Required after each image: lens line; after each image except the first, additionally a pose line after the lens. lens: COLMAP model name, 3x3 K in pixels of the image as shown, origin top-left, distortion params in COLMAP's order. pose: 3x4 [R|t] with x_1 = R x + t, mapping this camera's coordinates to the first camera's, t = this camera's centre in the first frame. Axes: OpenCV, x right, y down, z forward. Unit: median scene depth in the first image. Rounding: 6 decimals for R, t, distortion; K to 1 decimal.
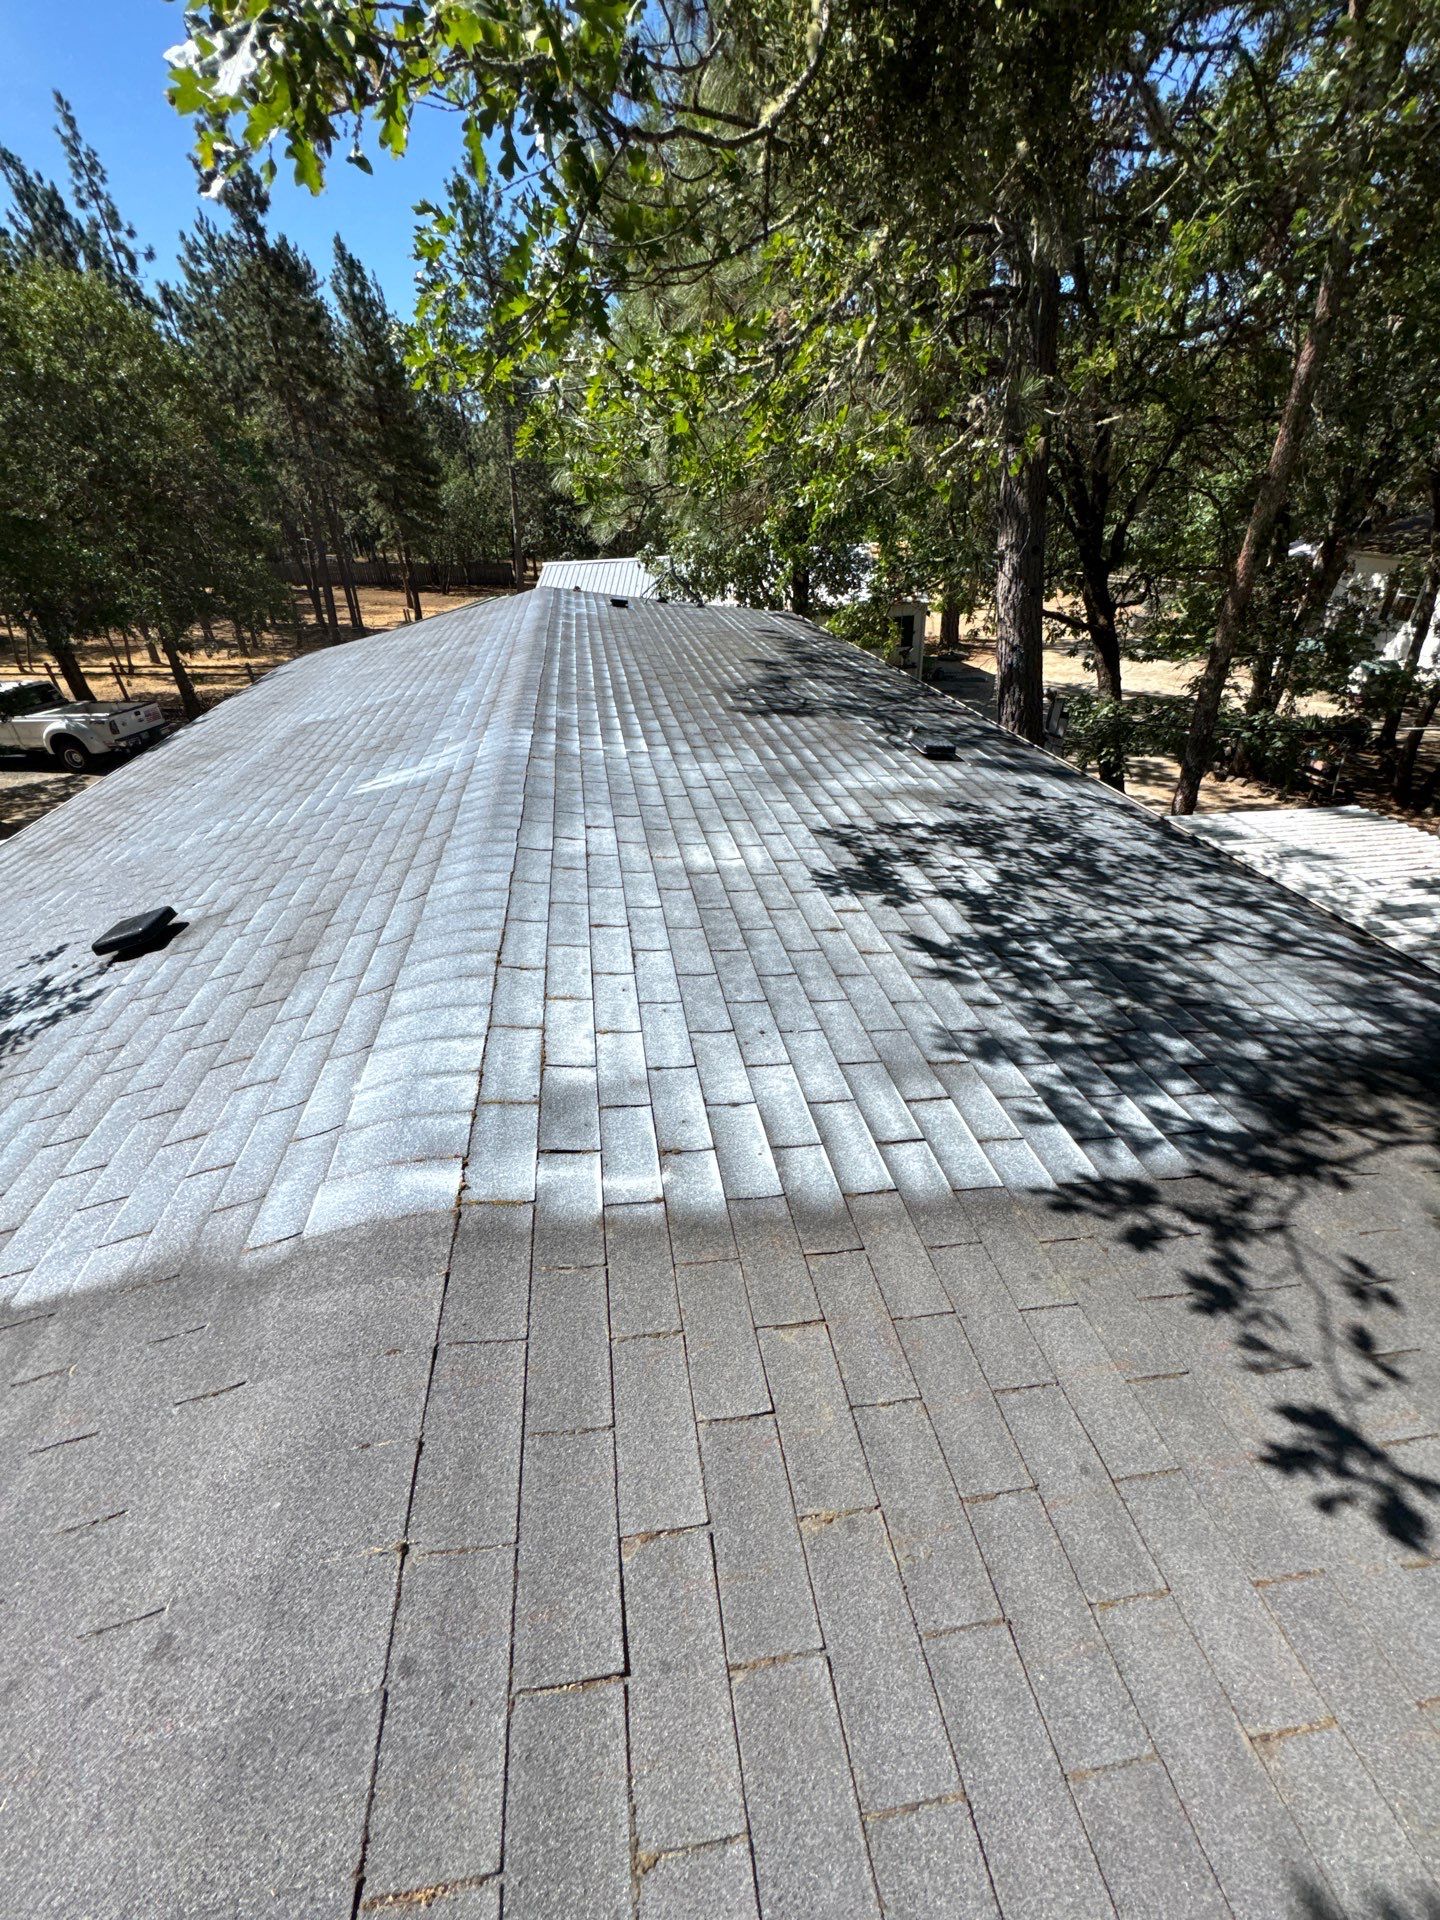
lens RADIAL K [[763.6, 0, 717.6], [0, 763.6, 954.5], [0, 0, 1]] dist [-0.000318, -0.000135]
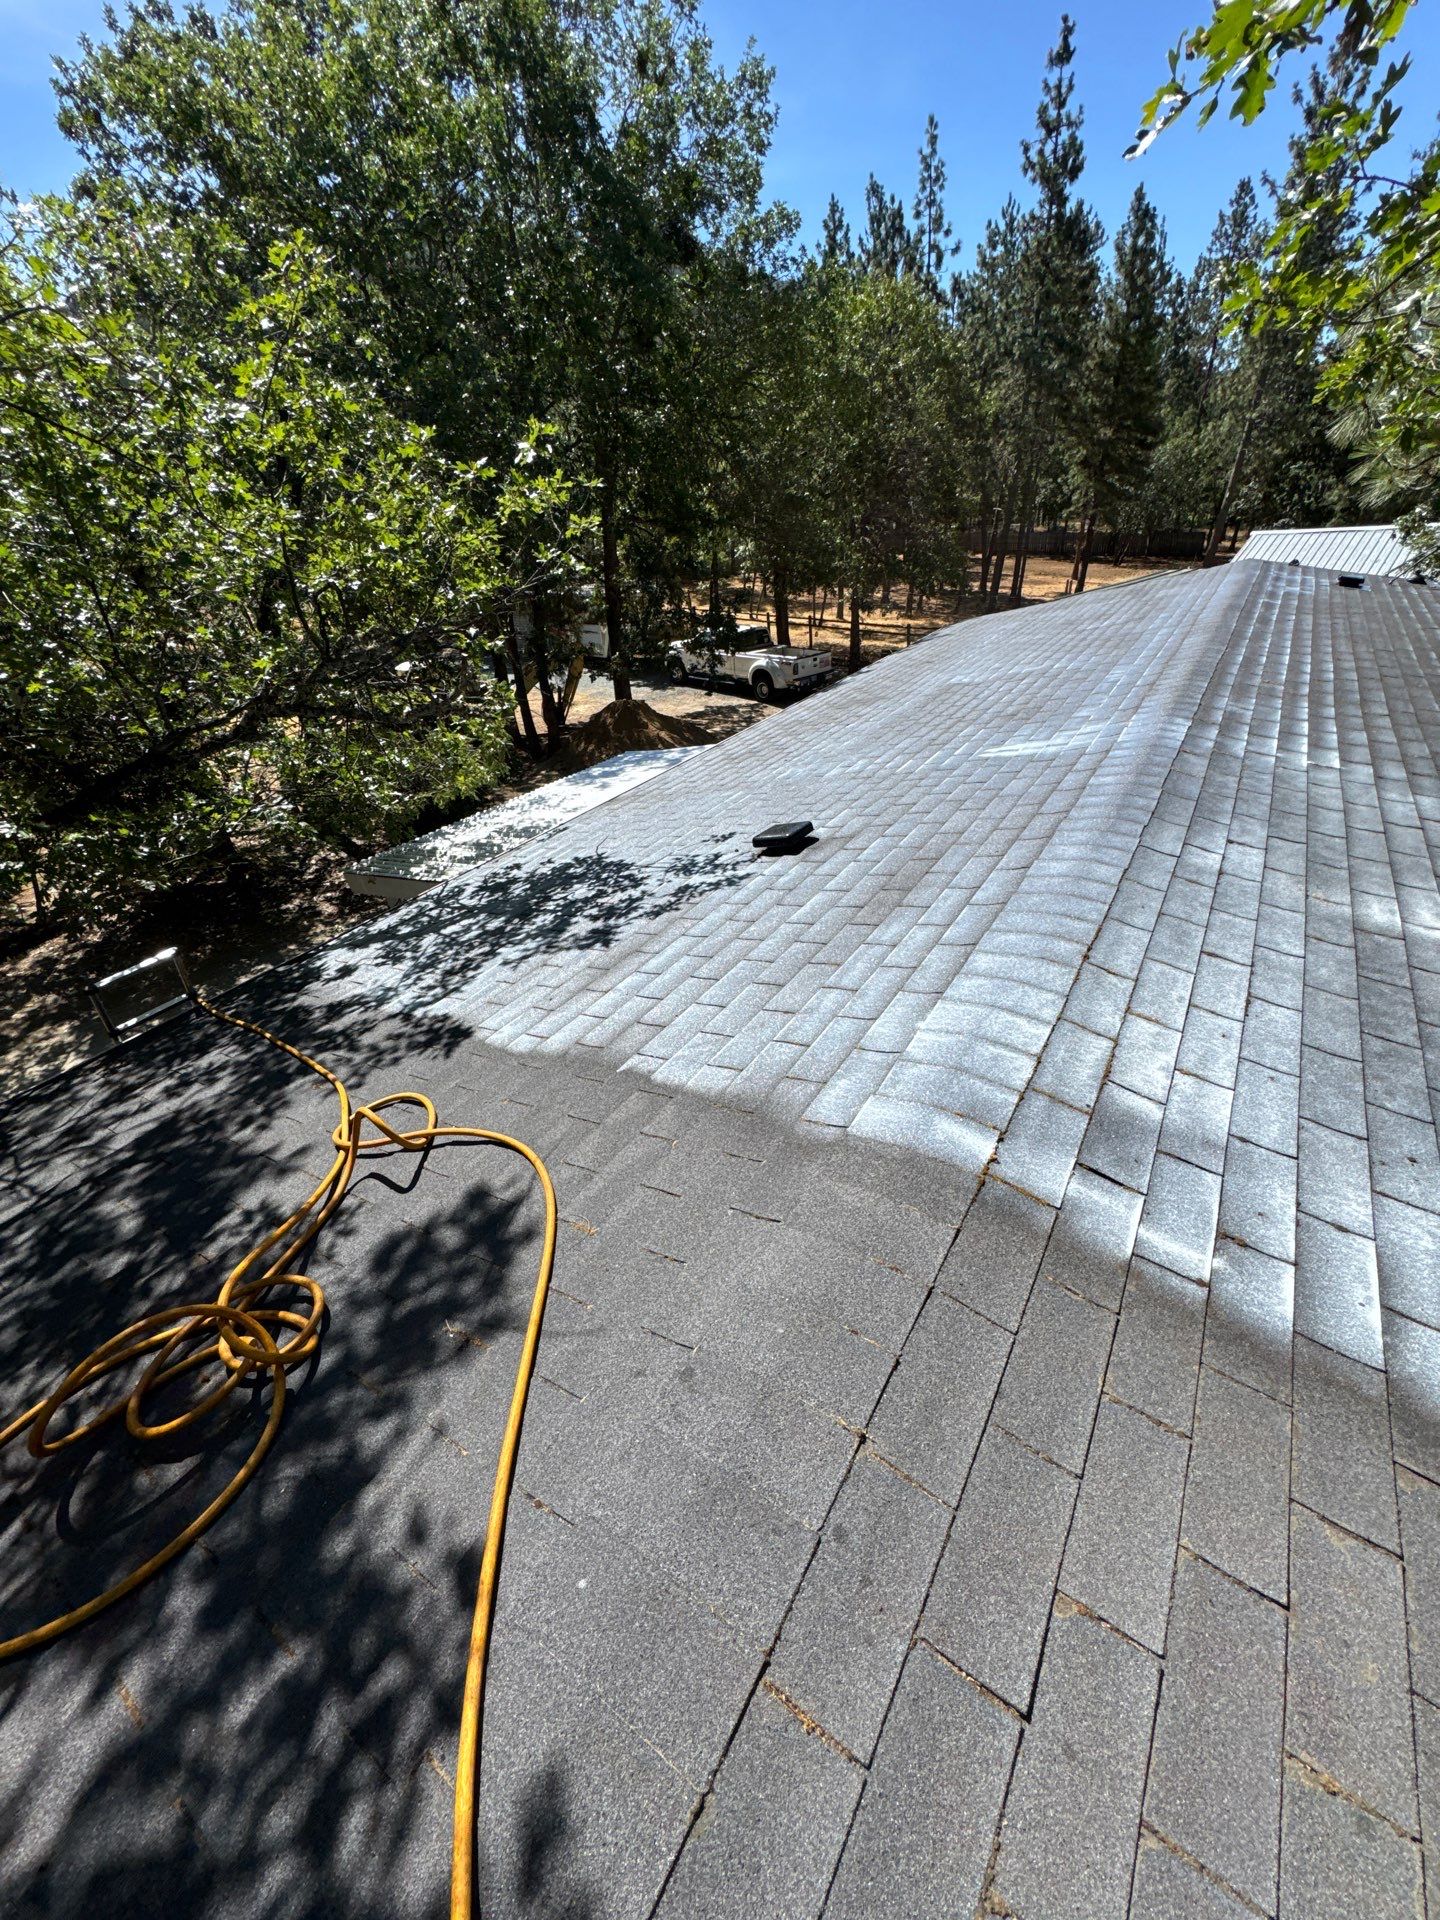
lens RADIAL K [[763.6, 0, 724.2], [0, 763.6, 954.4], [0, 0, 1]] dist [-0.000318, -0.000135]
pose [[0.738972, 0.325800, -0.589723, -0.014331], [-0.307251, 0.941949, 0.135381, 0.003821], [0.599597, 0.081150, 0.796177, -0.005088]]
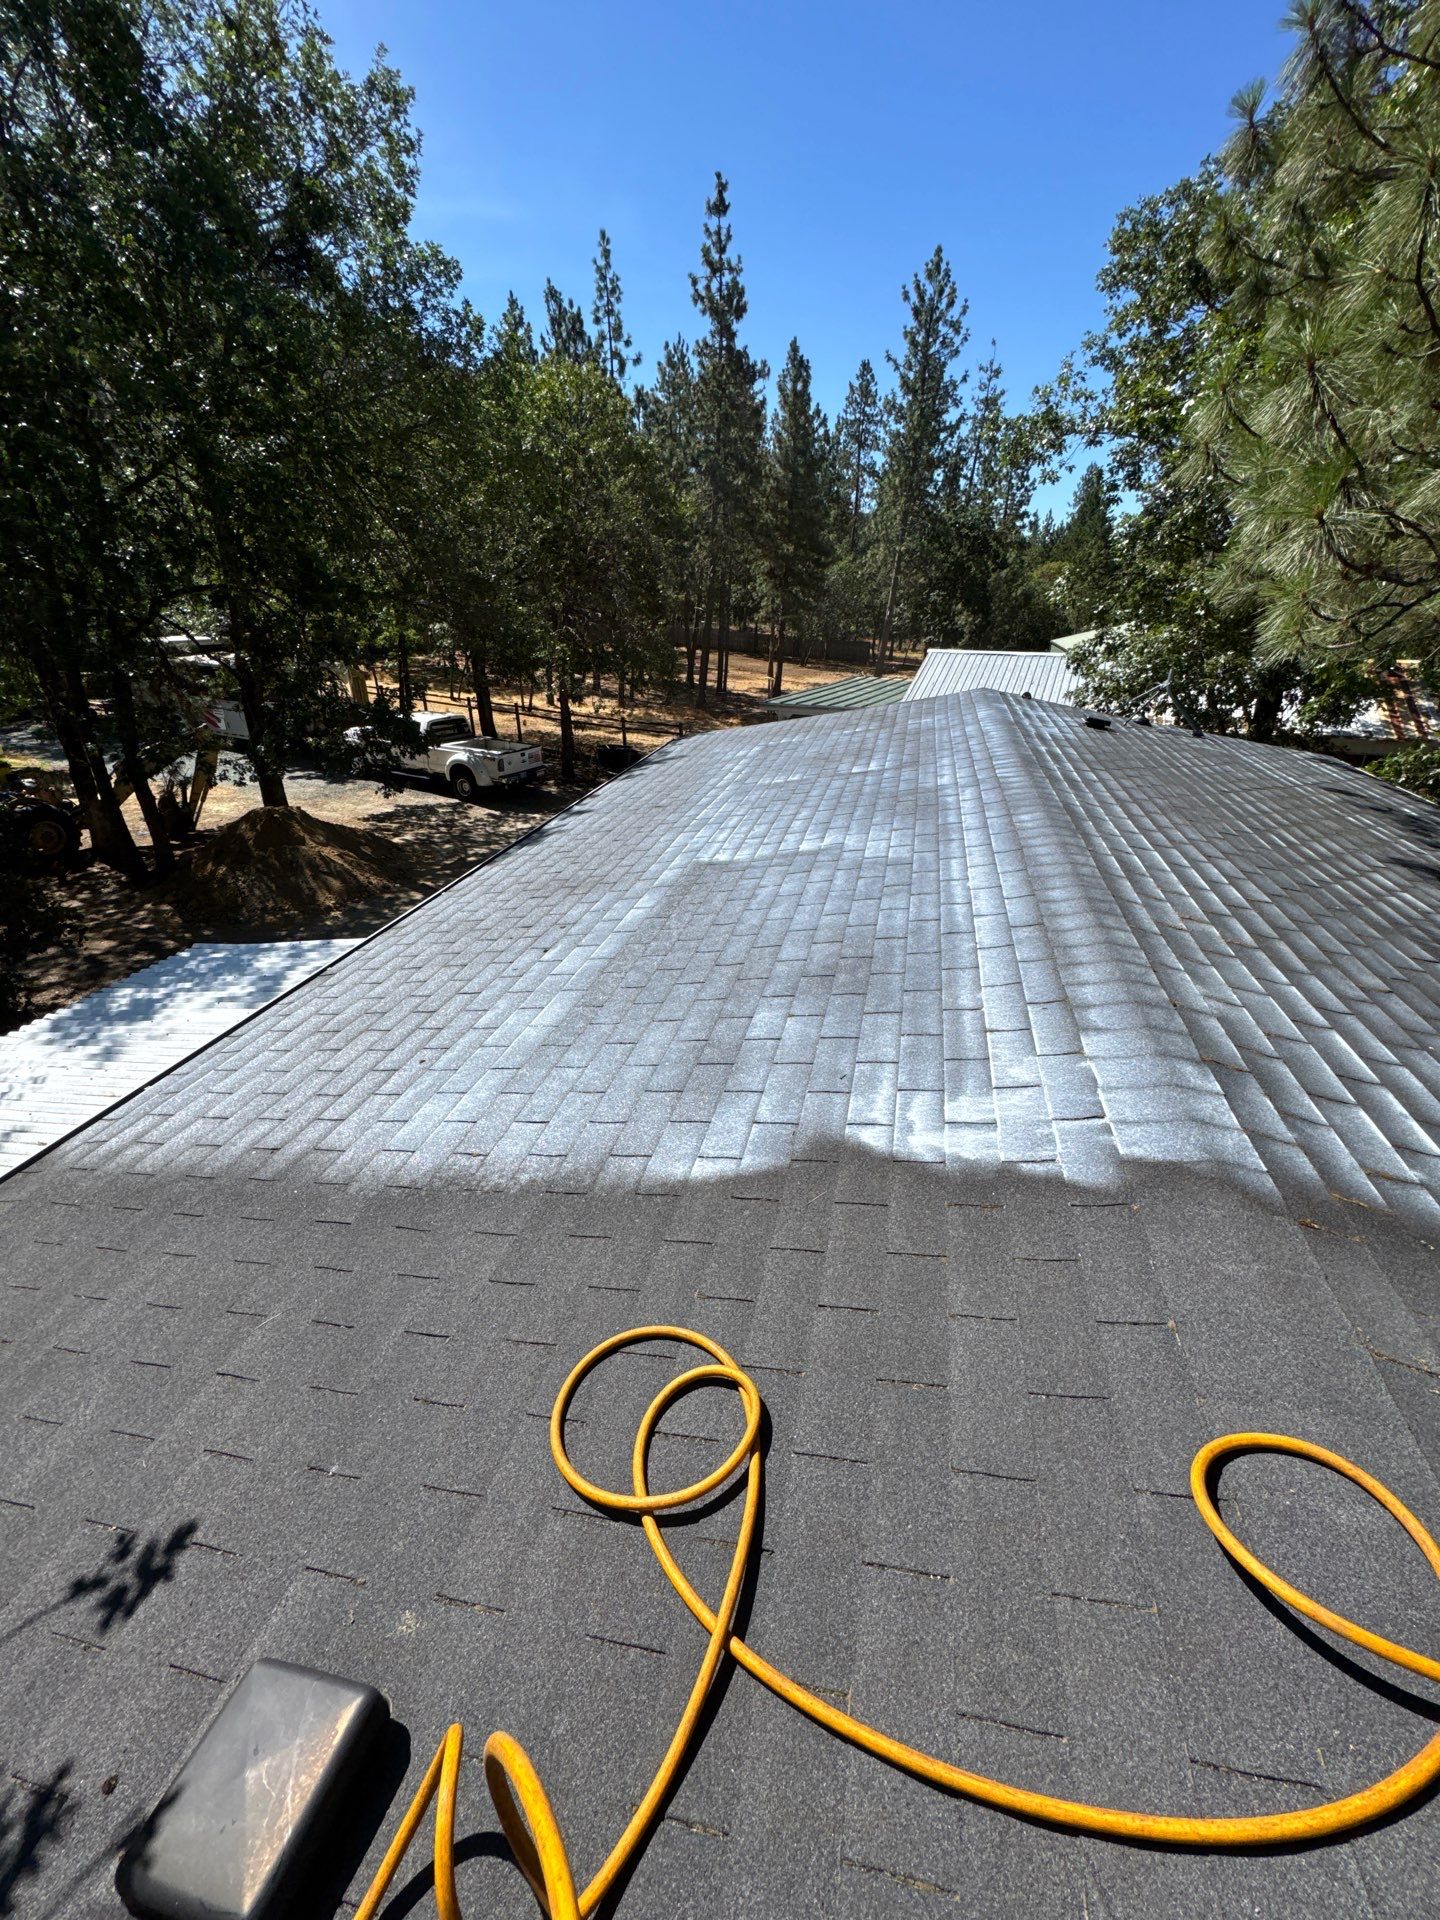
lens RADIAL K [[763.6, 0, 718.2], [0, 763.6, 953.1], [0, 0, 1]] dist [-0.000318, -0.000135]
pose [[0.916536, 0.215467, -0.336951, -0.174208], [-0.243671, 0.968894, -0.043237, -0.127432], [0.317153, 0.121733, 0.940529, 0.222098]]
